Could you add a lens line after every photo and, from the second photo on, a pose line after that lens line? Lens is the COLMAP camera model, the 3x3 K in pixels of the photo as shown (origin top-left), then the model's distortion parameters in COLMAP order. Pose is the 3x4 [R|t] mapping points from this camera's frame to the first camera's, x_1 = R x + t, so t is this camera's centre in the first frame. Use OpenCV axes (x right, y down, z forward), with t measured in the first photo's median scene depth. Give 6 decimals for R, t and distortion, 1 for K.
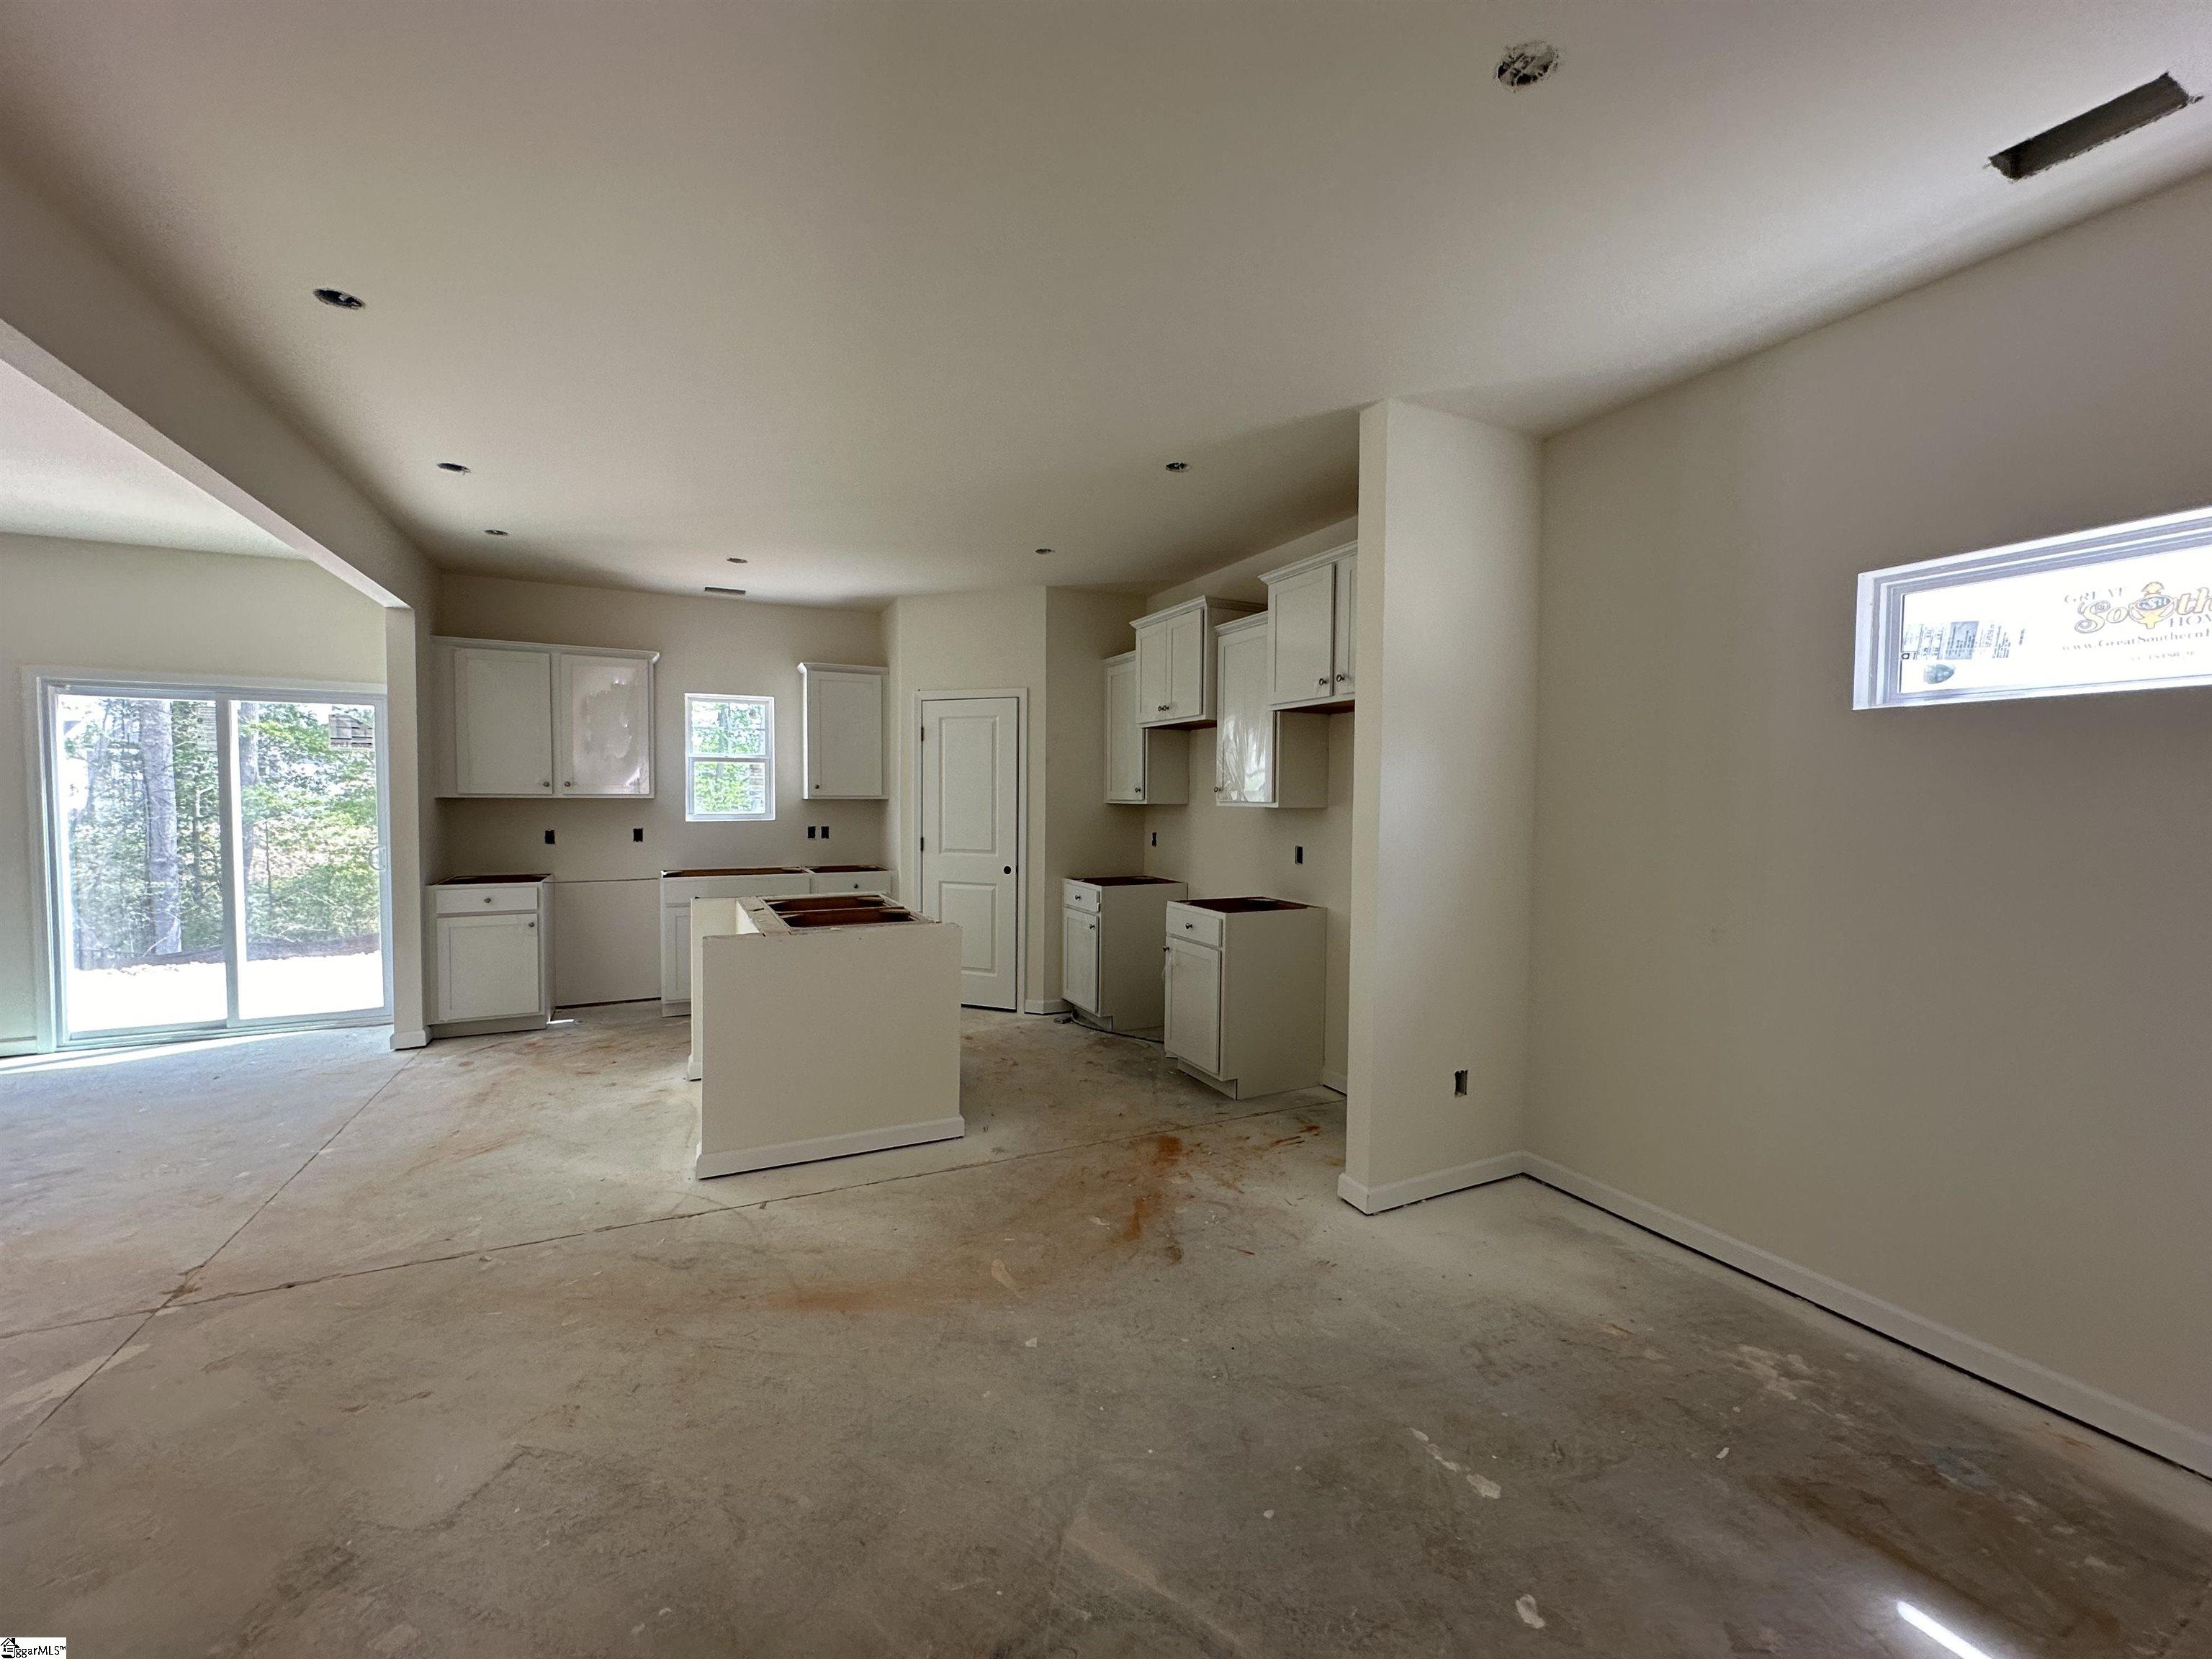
lens RADIAL K [[885.1, 0, 1104.4], [0, 885.1, 831.2], [0, 0, 1]] dist [0.001779, 0.000540]
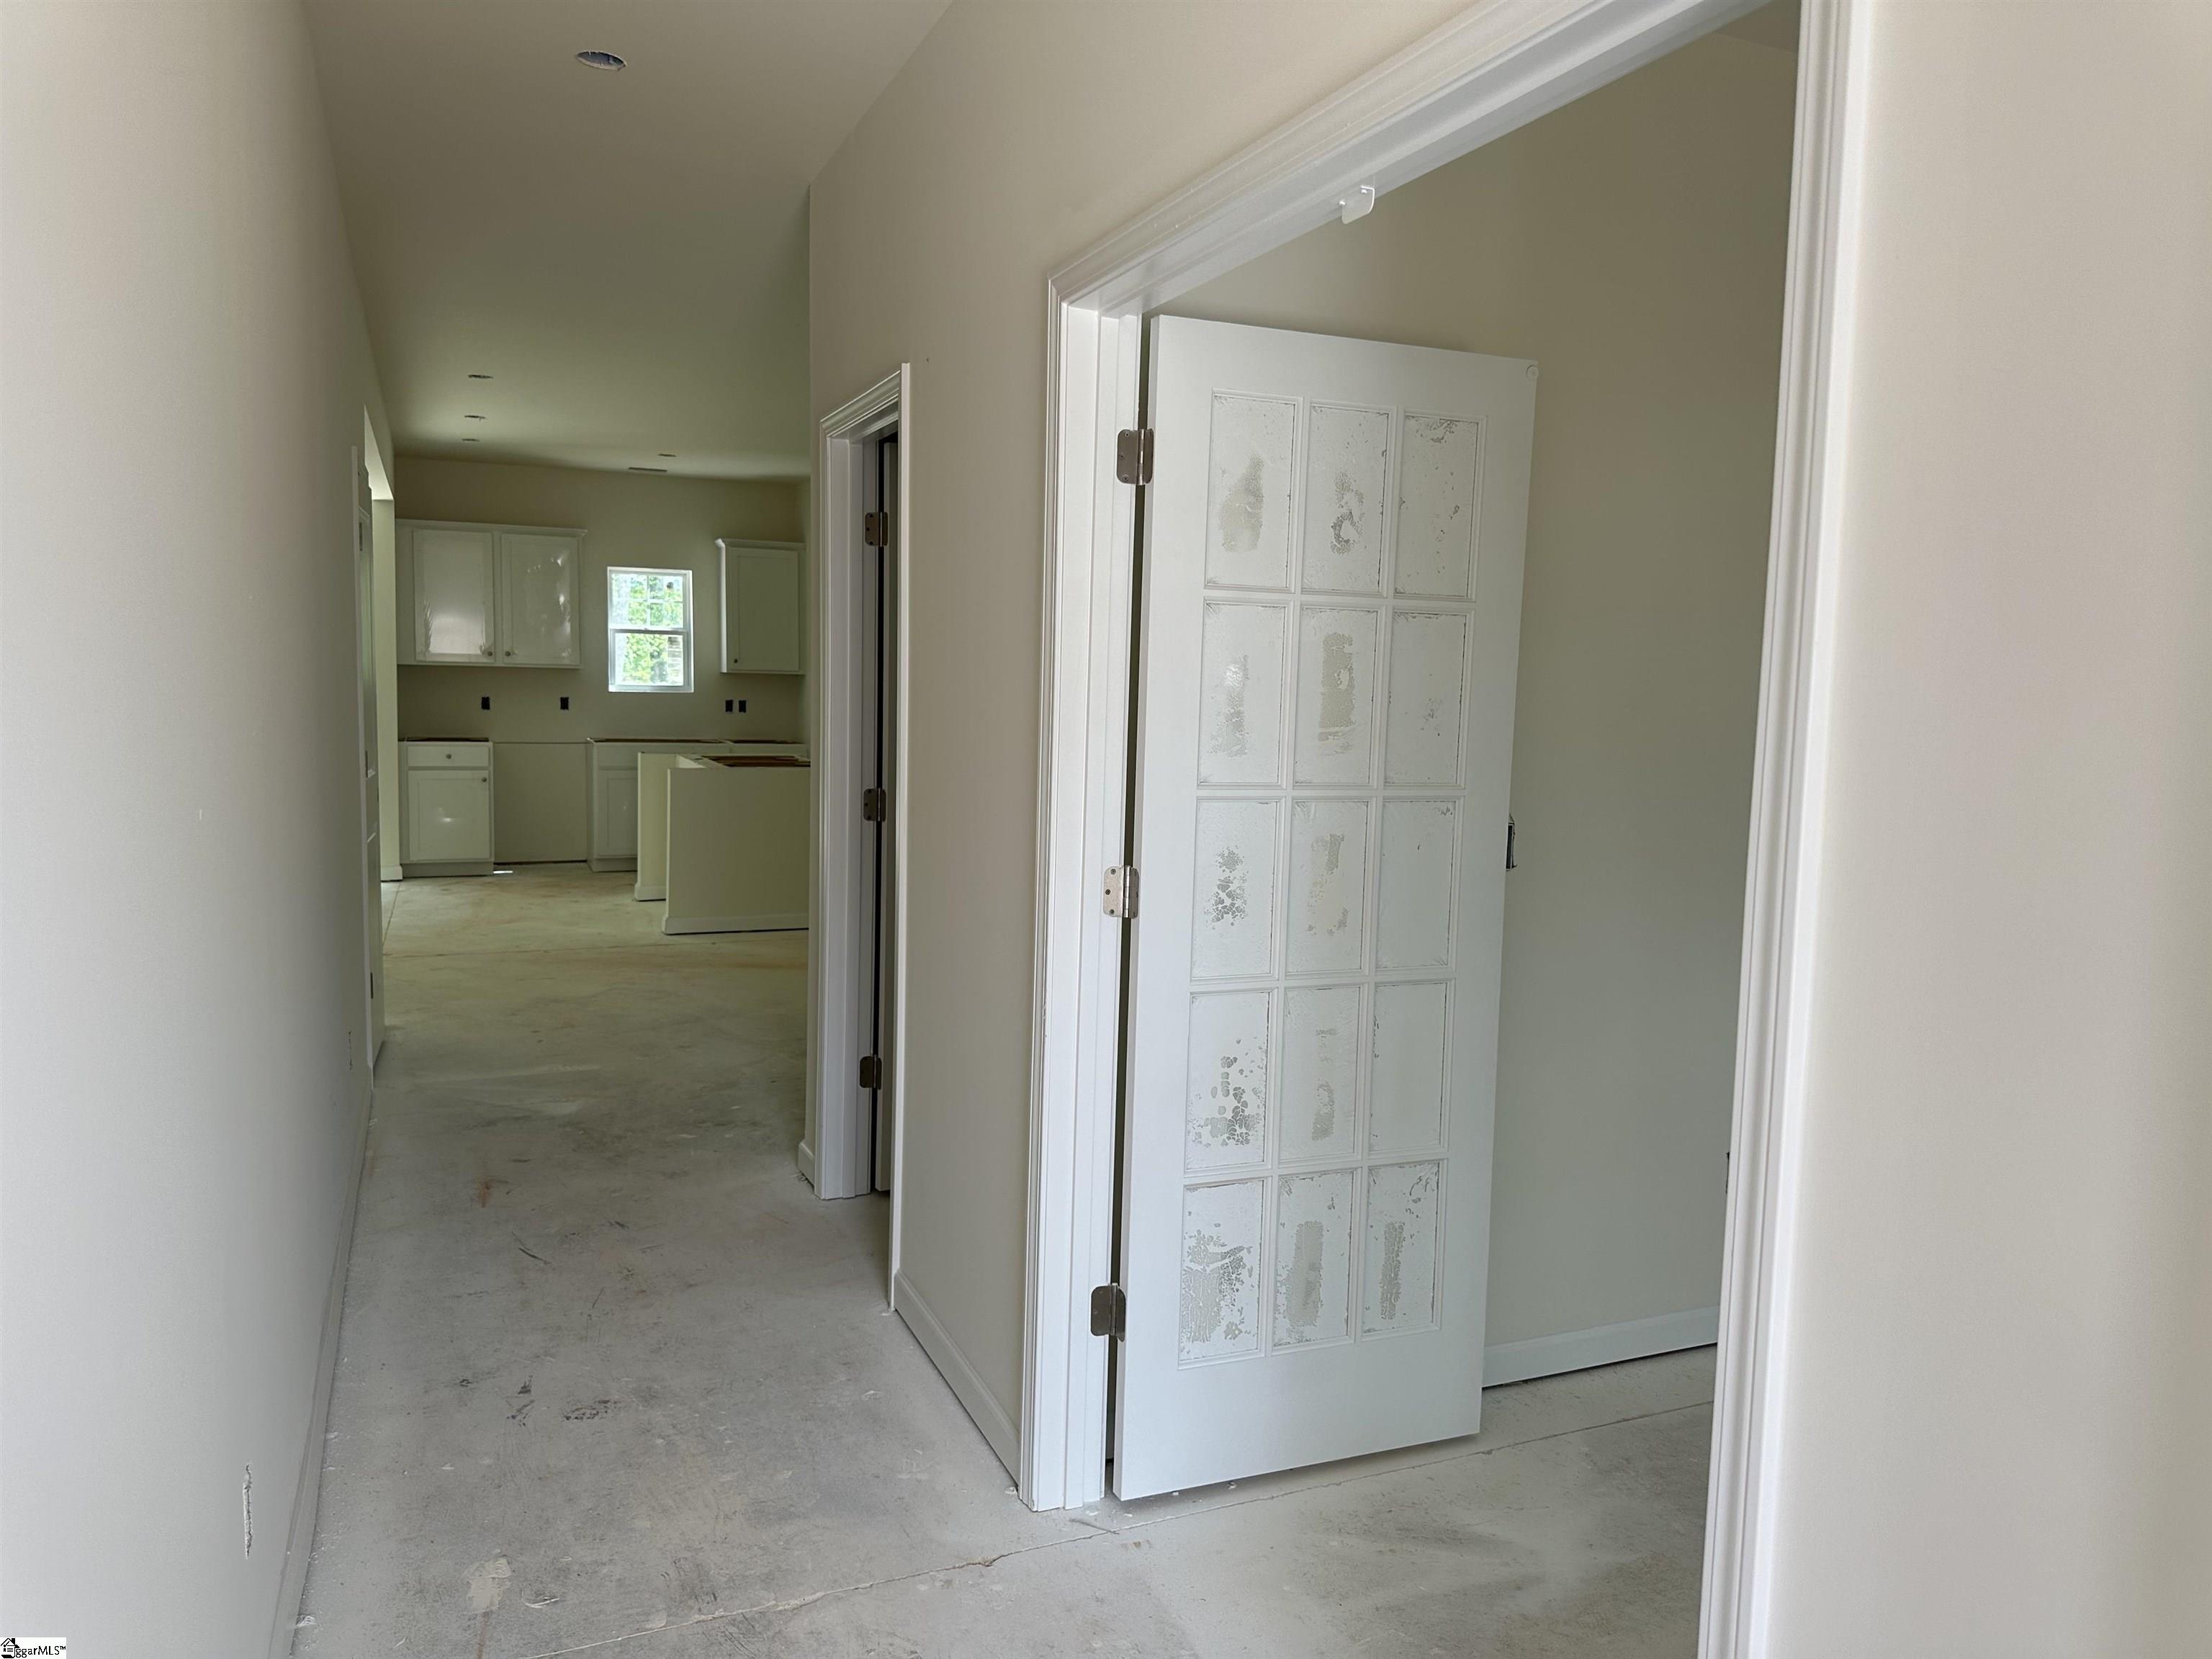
lens RADIAL K [[1553.6, 0, 1113.3], [0, 1553.6, 817.0], [0, 0, 1]] dist [0.182132, -0.344471]
pose [[0.998640, 0.020845, -0.047788, 0.229148], [-0.018409, 0.998535, 0.050876, 0.033874], [0.048779, -0.049928, 0.997561, -0.904902]]
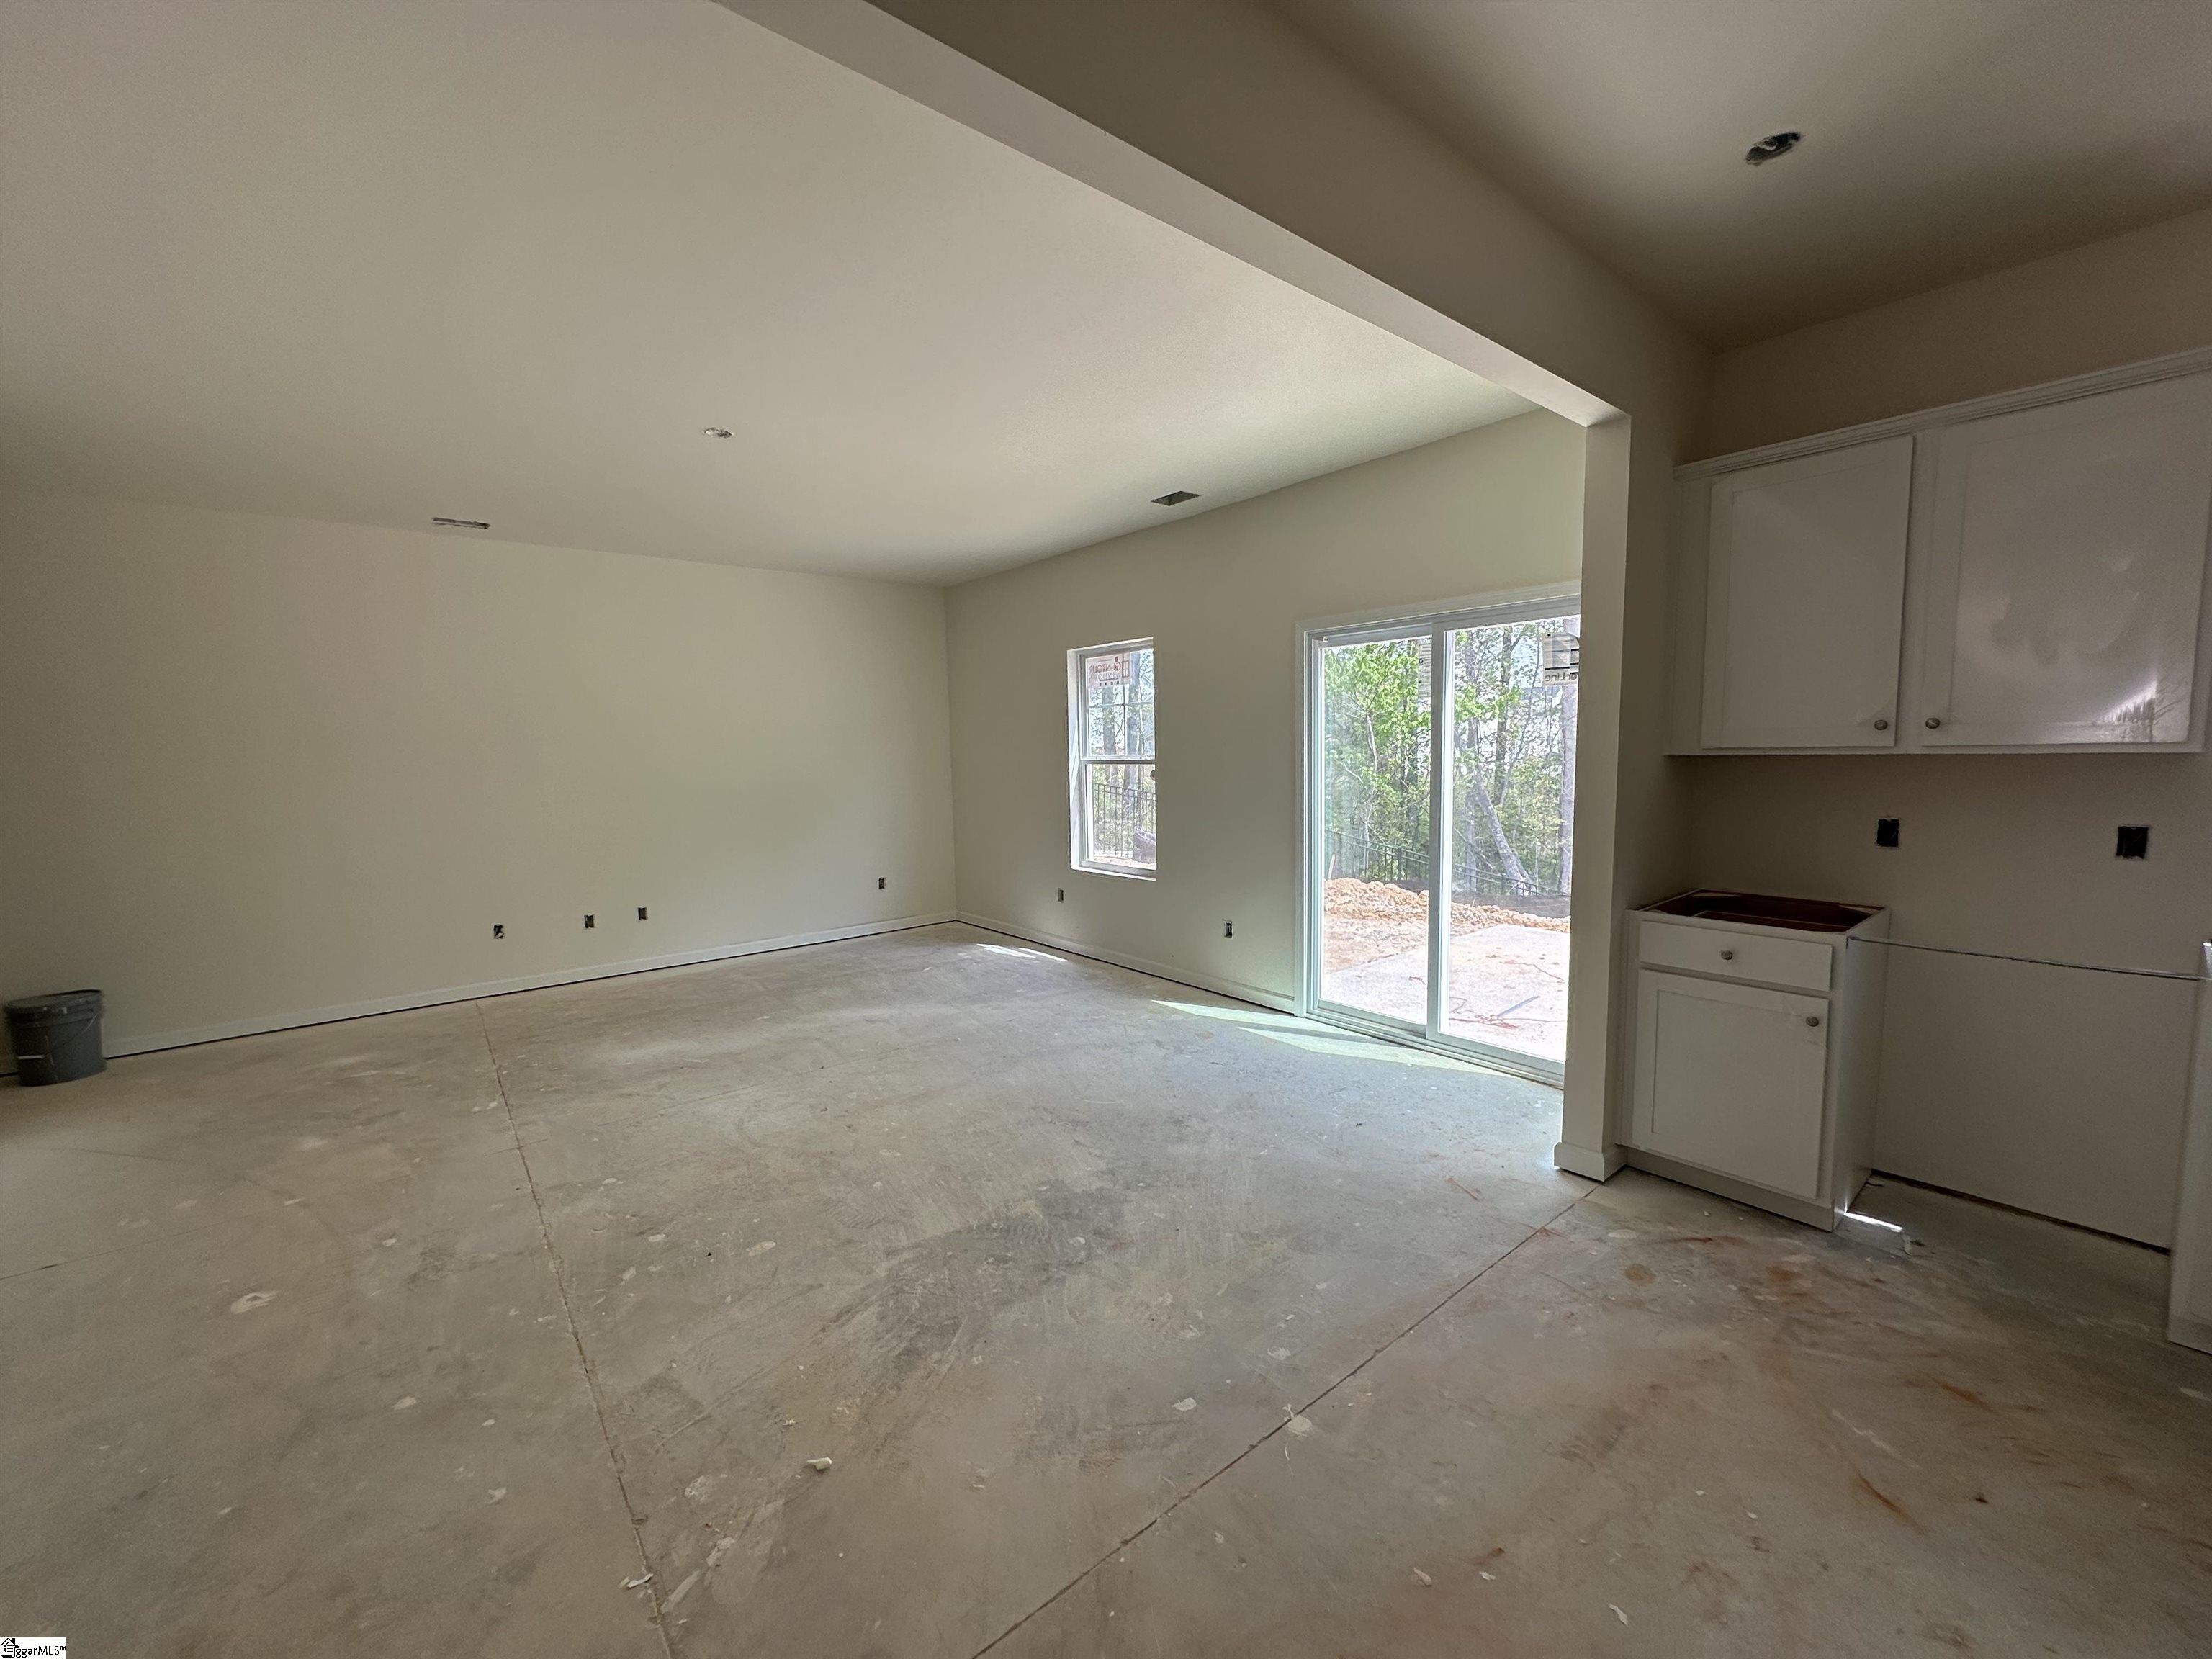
lens RADIAL K [[885.1, 0, 1104.4], [0, 885.1, 831.2], [0, 0, 1]] dist [0.001779, 0.000540]
pose [[0.232669, 0.082176, -0.969078, -0.262412], [-0.018761, 0.996618, 0.080007, -0.026650], [0.972375, -0.000434, 0.233424, 0.484147]]
